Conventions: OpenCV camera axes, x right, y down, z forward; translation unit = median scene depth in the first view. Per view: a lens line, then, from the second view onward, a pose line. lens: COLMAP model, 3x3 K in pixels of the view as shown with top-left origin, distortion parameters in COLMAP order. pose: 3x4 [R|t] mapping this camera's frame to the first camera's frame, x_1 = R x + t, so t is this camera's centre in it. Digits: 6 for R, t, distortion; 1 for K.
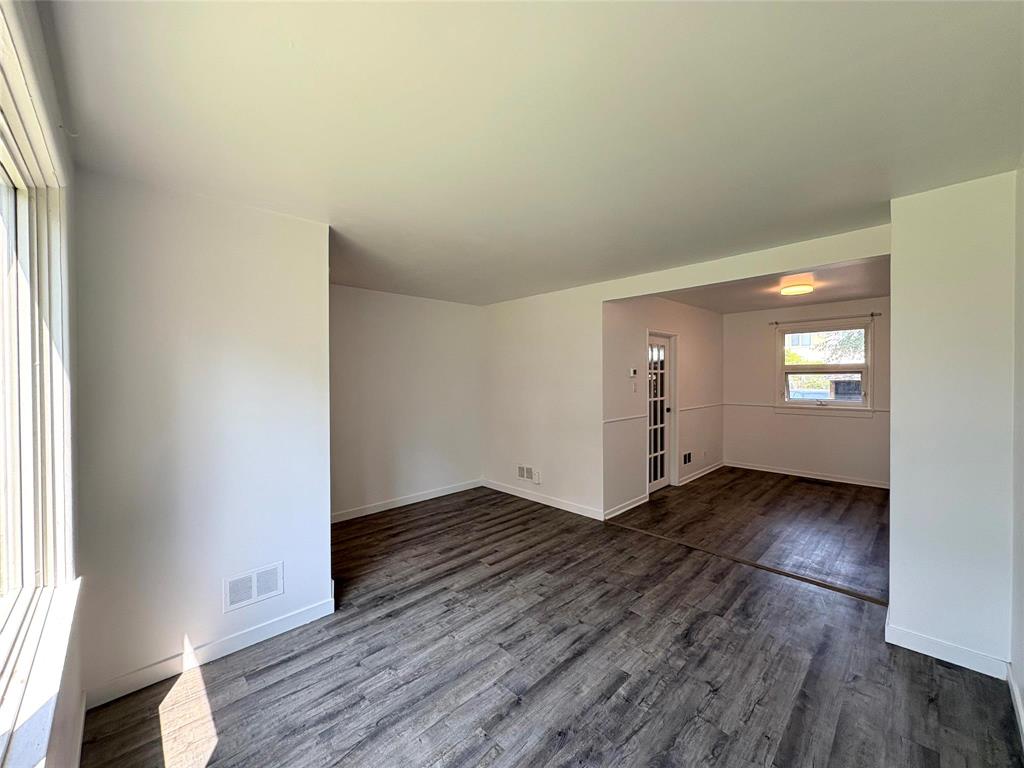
lens RADIAL K [[406.1, 0, 513.6], [0, 406.1, 381.2], [0, 0, 1]] dist [-0.000969, 0.000102]
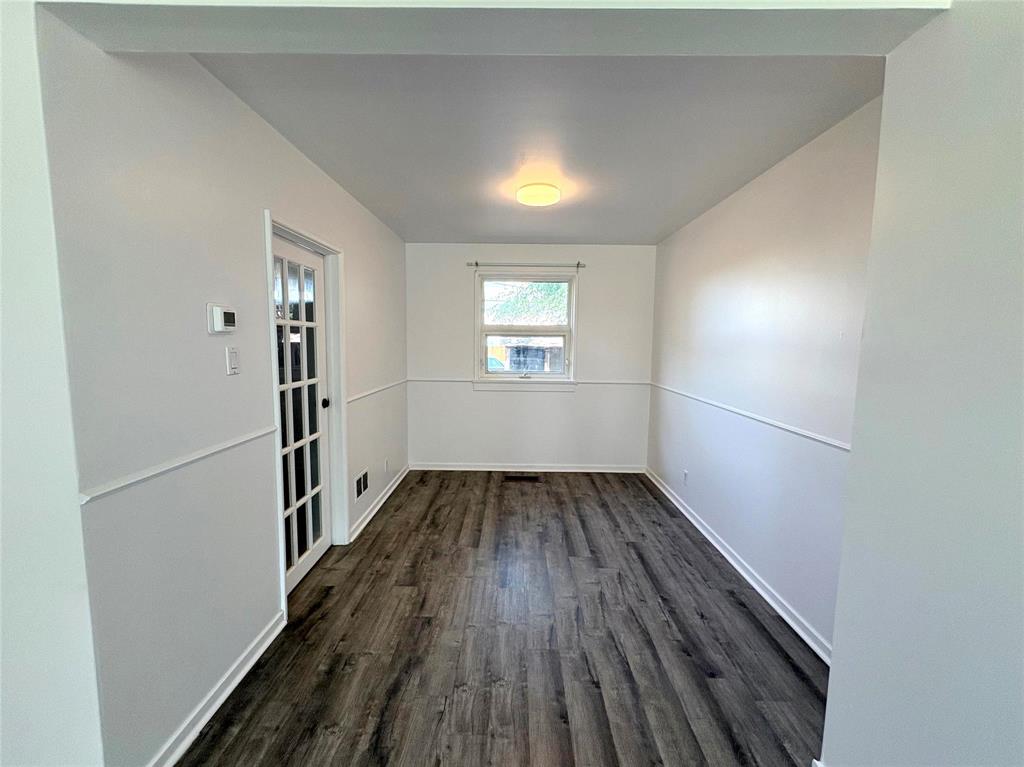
lens RADIAL K [[423.0, 0, 513.4], [0, 423.0, 381.3], [0, 0, 1]] dist [0.000549, 0.000071]
pose [[0.700016, -0.052845, 0.712169, 0.235133], [-0.008352, 0.996584, 0.082159, -0.000662], [-0.714078, -0.063461, 0.697183, 0.640830]]
